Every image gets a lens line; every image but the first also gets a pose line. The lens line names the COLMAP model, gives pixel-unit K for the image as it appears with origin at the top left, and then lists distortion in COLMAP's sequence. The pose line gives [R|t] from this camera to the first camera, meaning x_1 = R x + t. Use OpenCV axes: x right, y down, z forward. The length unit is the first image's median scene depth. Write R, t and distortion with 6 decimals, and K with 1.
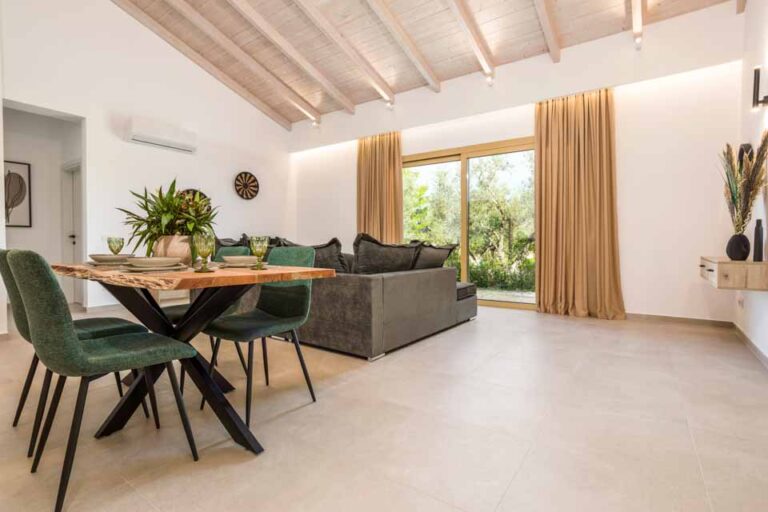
lens RADIAL K [[371.1, 0, 386.0], [0, 371.1, 249.0], [0, 0, 1]] dist [-0.004112, 0.001991]
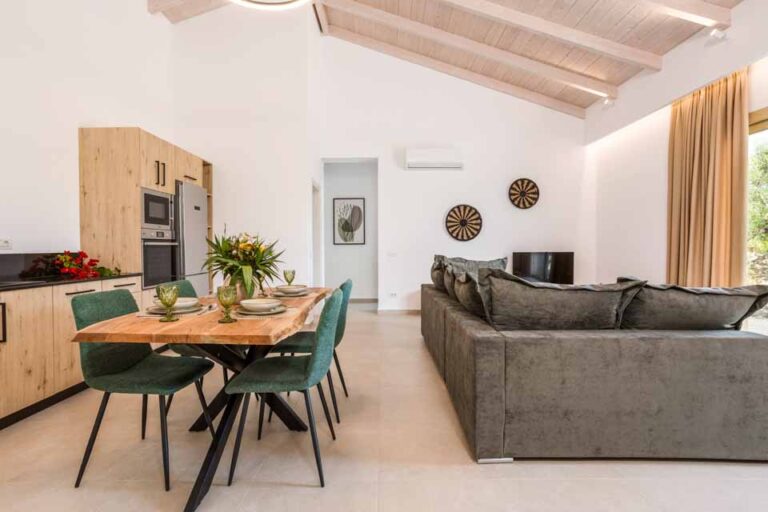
lens RADIAL K [[371.1, 0, 389.4], [0, 371.1, 254.6], [0, 0, 1]] dist [-0.004112, 0.001991]
pose [[0.590465, 0.019477, -0.806829, 0.172949], [-0.009789, 0.999808, 0.016972, -0.035298], [0.807004, -0.002123, 0.590542, 0.207034]]
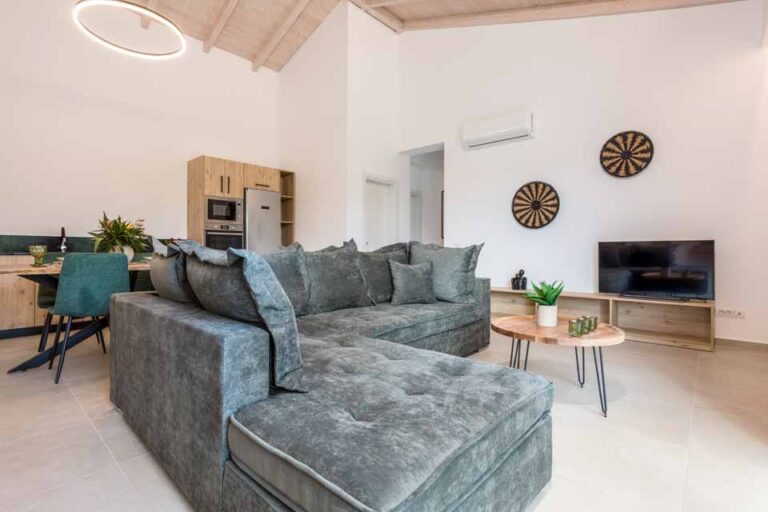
lens RADIAL K [[371.1, 0, 390.1], [0, 371.1, 249.6], [0, 0, 1]] dist [-0.004112, 0.001991]
pose [[-0.094487, 0.003241, -0.995521, 0.275000], [-0.015111, 0.999875, 0.004690, -0.013177], [0.995411, 0.015487, -0.094426, 0.706999]]
